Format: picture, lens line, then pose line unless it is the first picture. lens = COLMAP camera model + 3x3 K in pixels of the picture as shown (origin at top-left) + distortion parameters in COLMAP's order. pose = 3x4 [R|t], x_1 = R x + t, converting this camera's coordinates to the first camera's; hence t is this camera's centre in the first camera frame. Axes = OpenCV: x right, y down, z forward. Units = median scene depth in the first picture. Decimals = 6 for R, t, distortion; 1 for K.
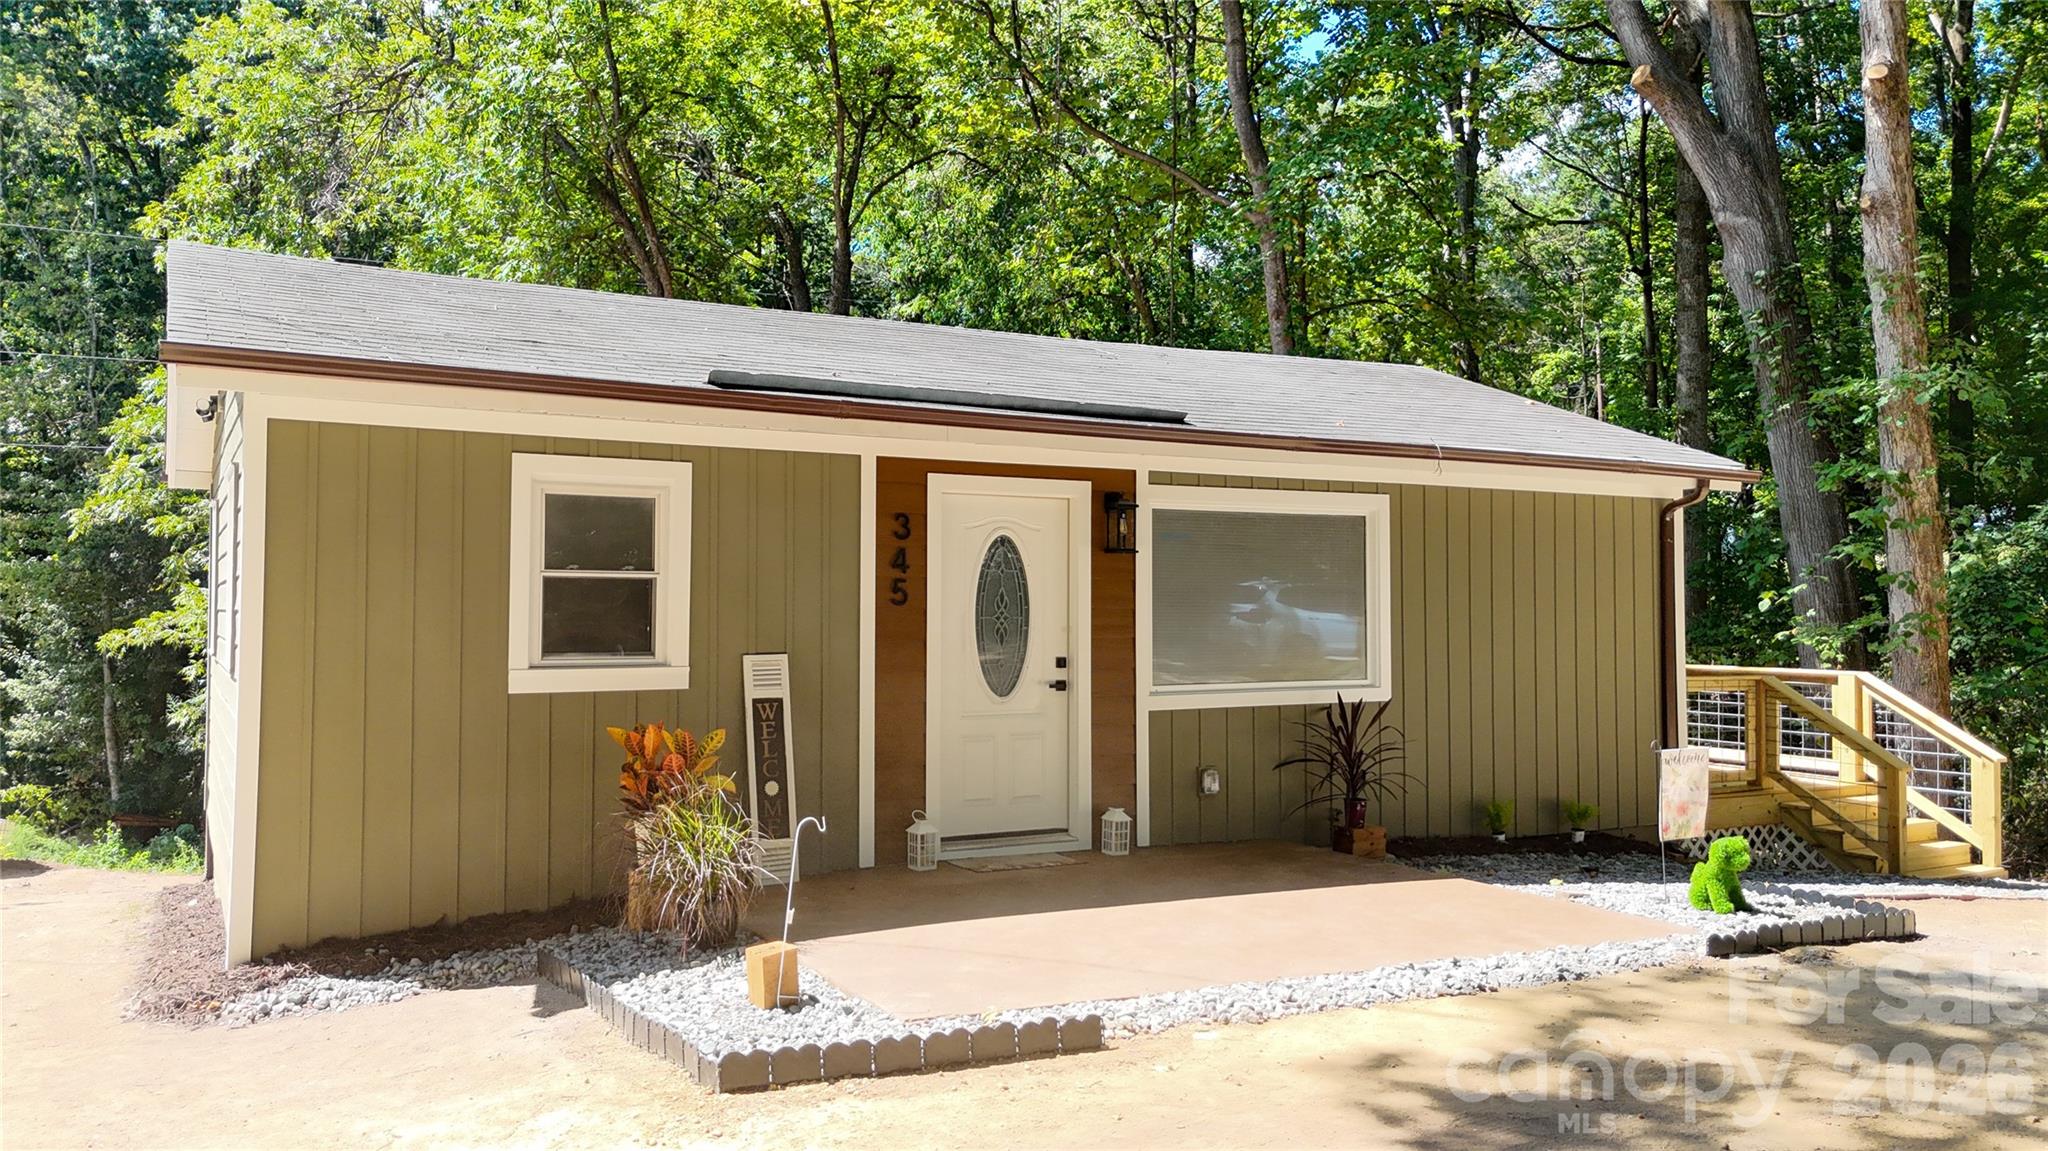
lens RADIAL K [[1508.2, 0, 1022.7], [0, 1508.2, 572.0], [0, 0, 1]] dist [0.065136, -0.052031]
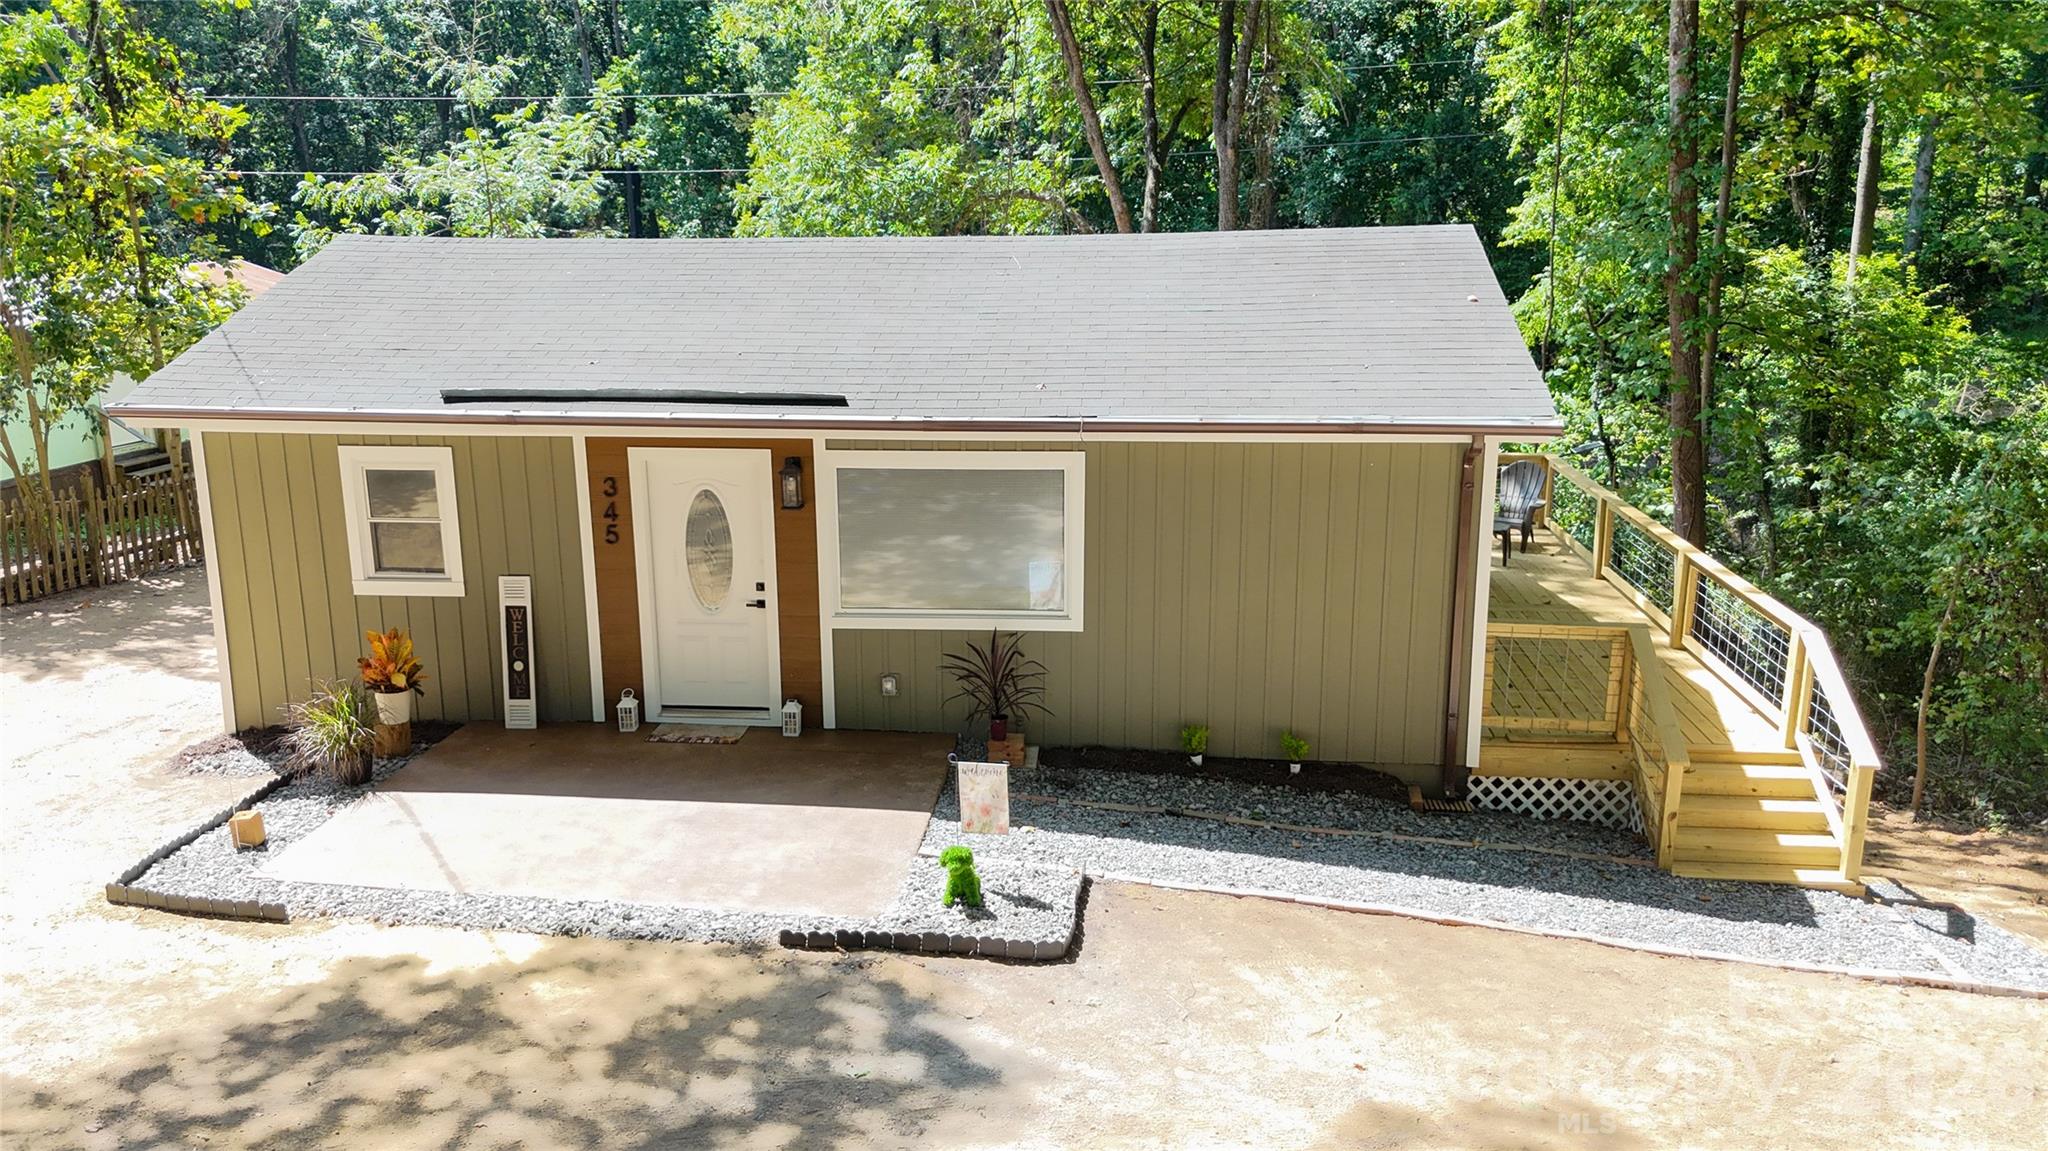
lens RADIAL K [[1508.2, 0, 1022.7], [0, 1508.2, 572.0], [0, 0, 1]] dist [0.065136, -0.052031]
pose [[0.830133, 0.128320, -0.542599, 0.907033], [0.017873, 0.966532, 0.255921, -0.277247], [0.557279, -0.222147, 0.800057, 0.089865]]
